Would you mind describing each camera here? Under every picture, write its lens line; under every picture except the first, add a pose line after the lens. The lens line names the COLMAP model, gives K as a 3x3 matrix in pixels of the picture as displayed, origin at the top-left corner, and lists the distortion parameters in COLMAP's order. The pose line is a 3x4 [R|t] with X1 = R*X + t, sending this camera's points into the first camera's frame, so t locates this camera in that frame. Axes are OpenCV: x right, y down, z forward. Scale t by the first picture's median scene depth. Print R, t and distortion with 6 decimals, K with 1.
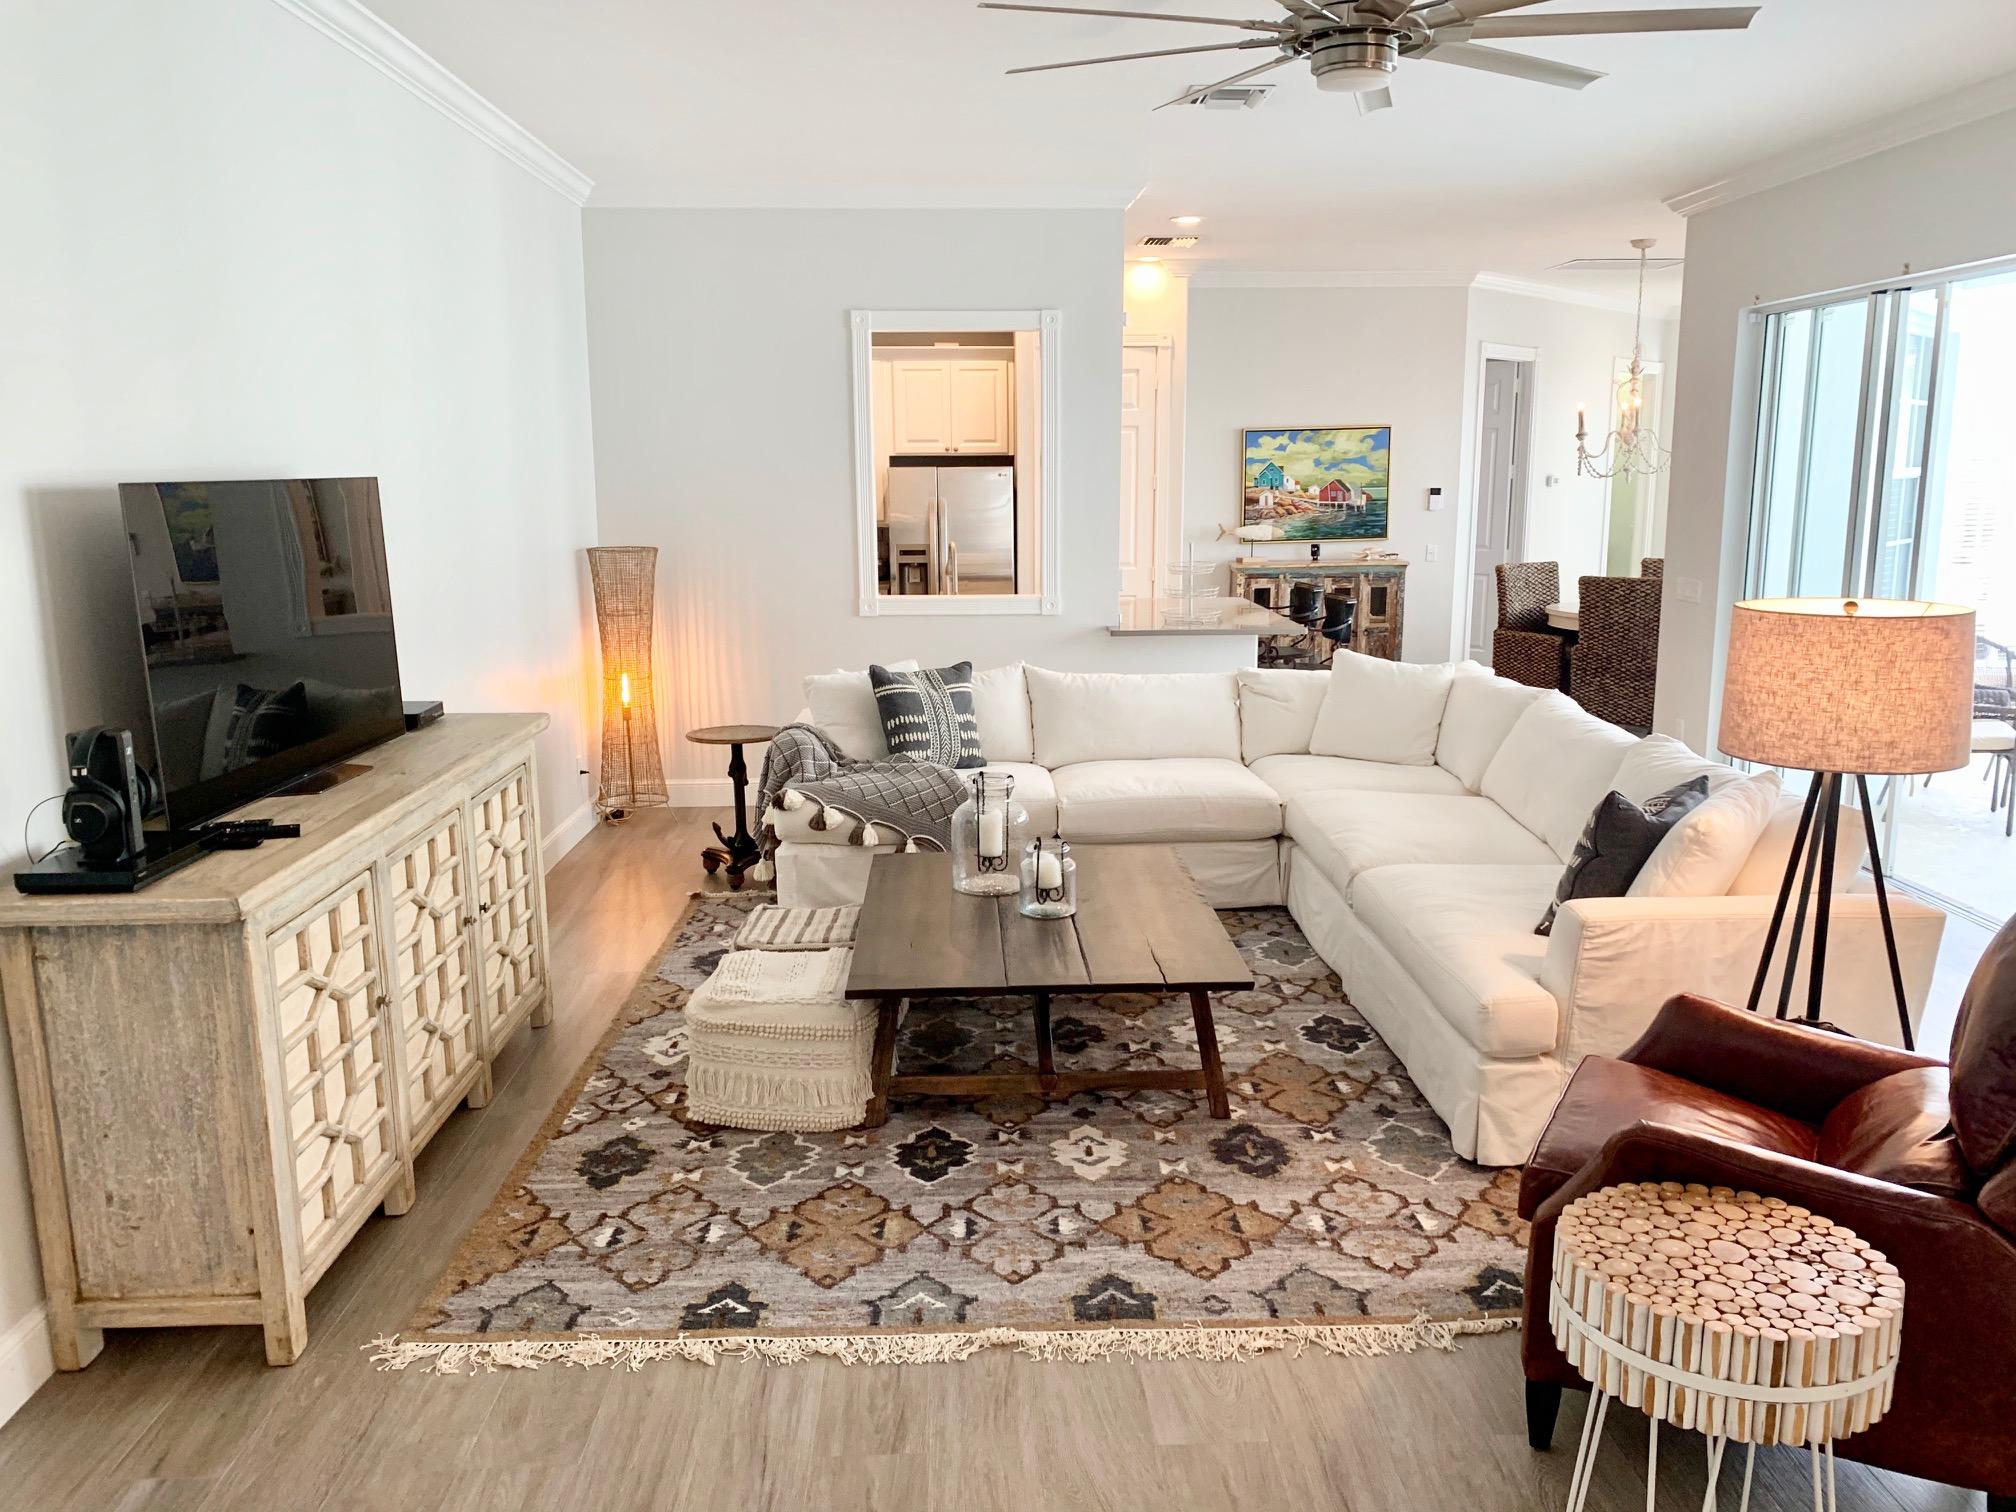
lens RADIAL K [[1504.4, 0, 1010.4], [0, 1504.4, 745.8], [0, 0, 1]] dist [0.034149, -0.022606]
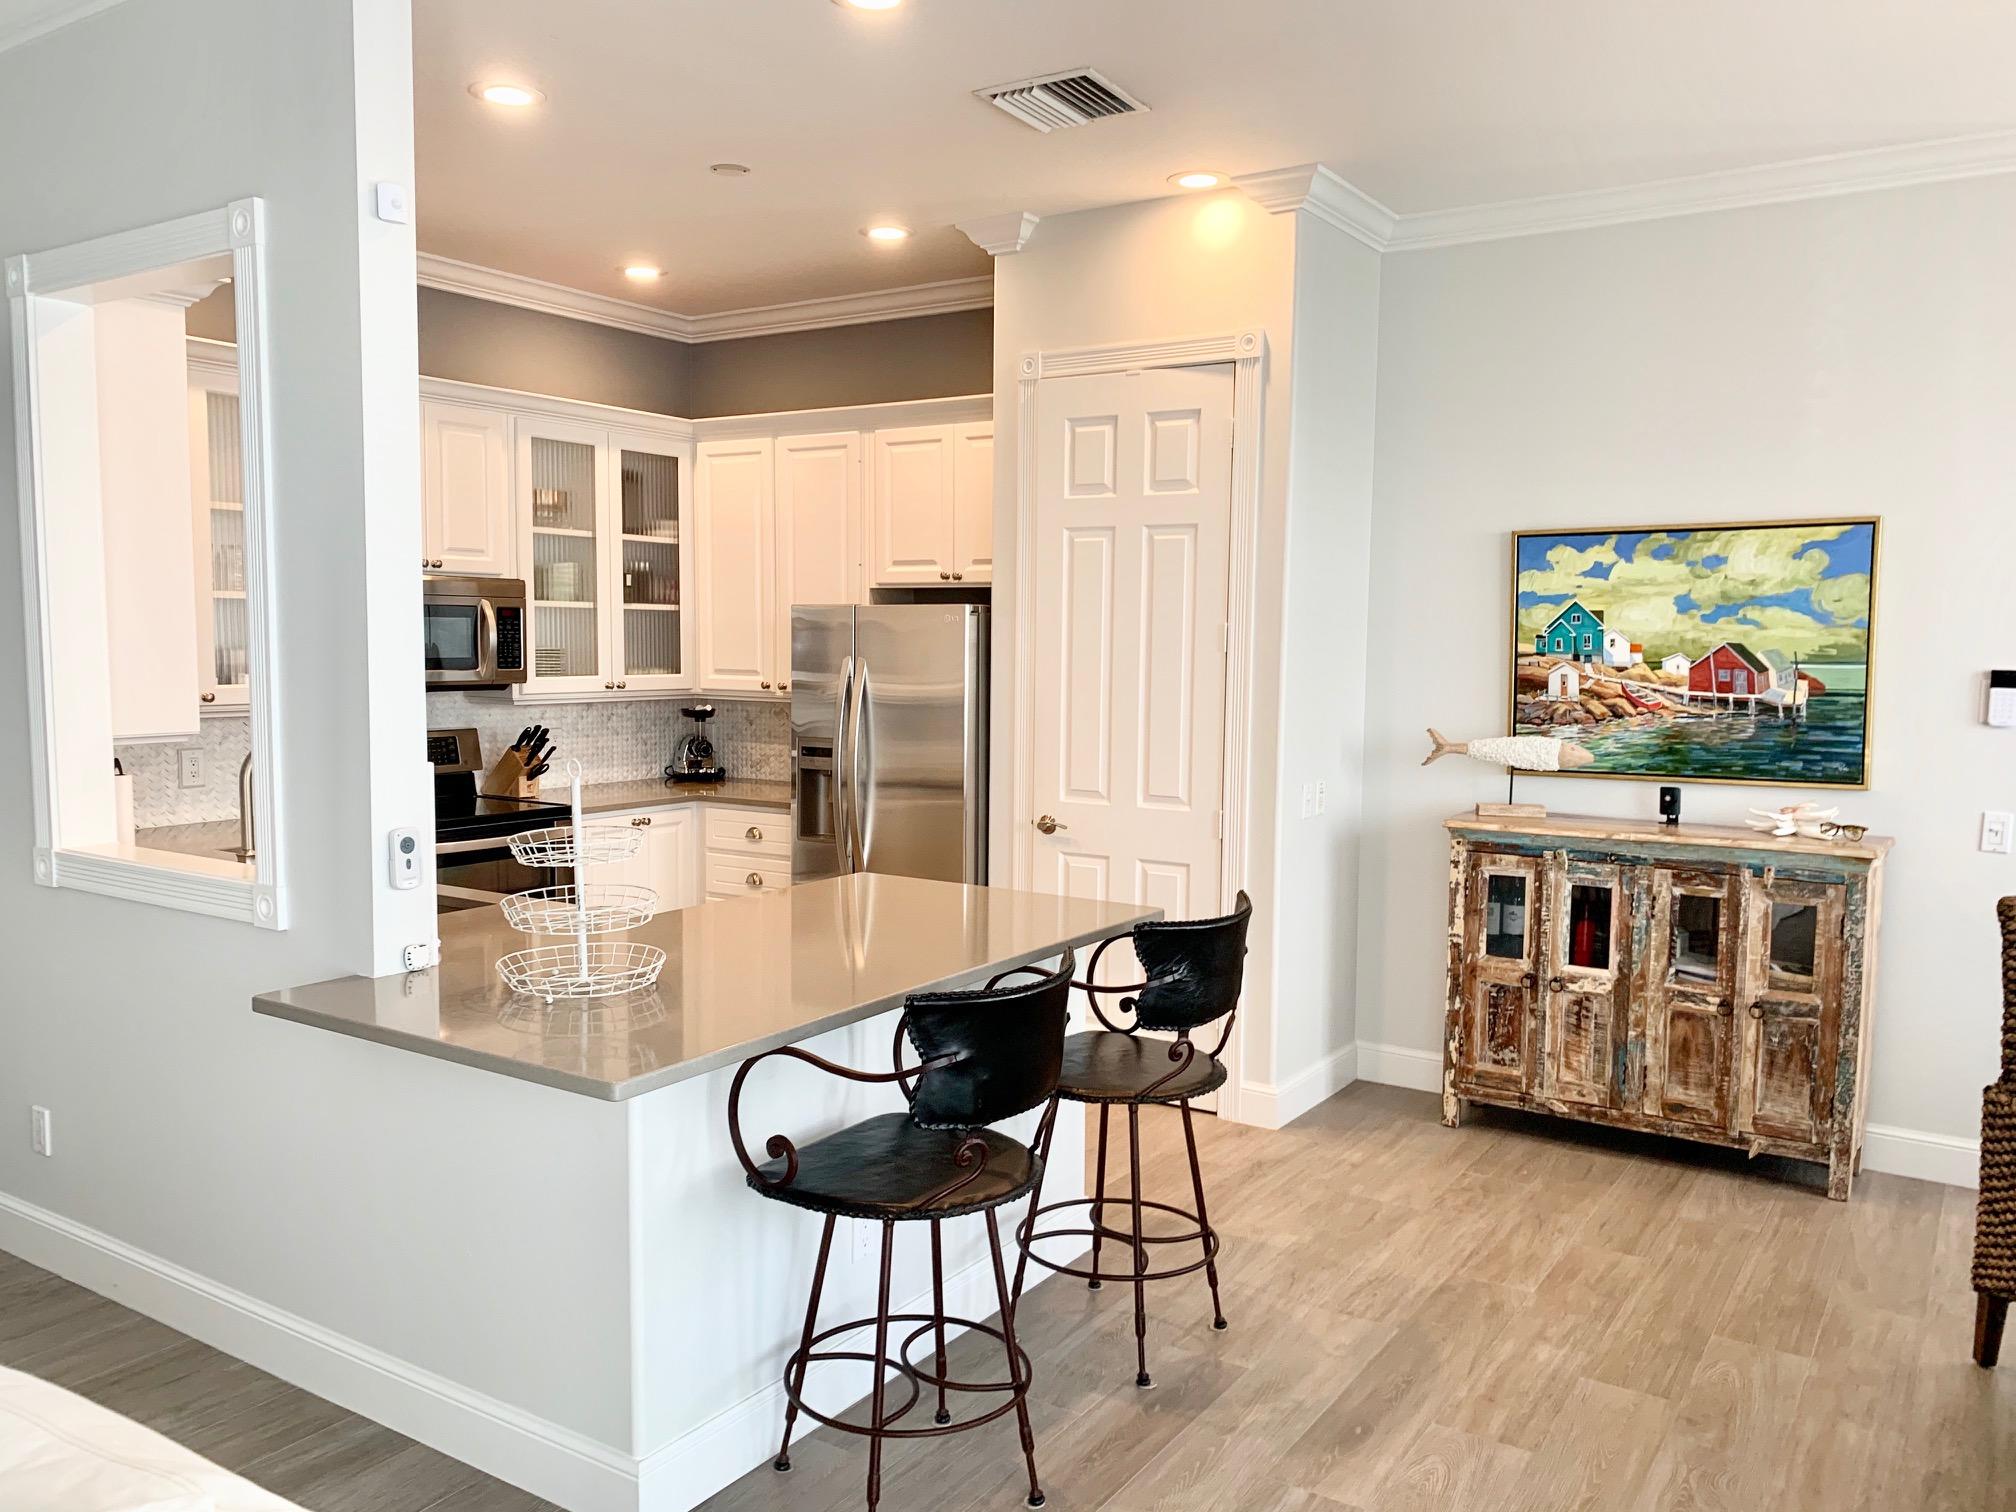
lens RADIAL K [[1547.2, 0, 1008.0], [0, 1547.2, 748.0], [0, 0, 1]] dist [0.039270, -0.059105]
pose [[0.826302, 0.058318, -0.560199, 0.796335], [-0.119266, 0.990187, -0.072837, -0.240272], [0.550454, 0.126998, 0.825149, 1.399010]]
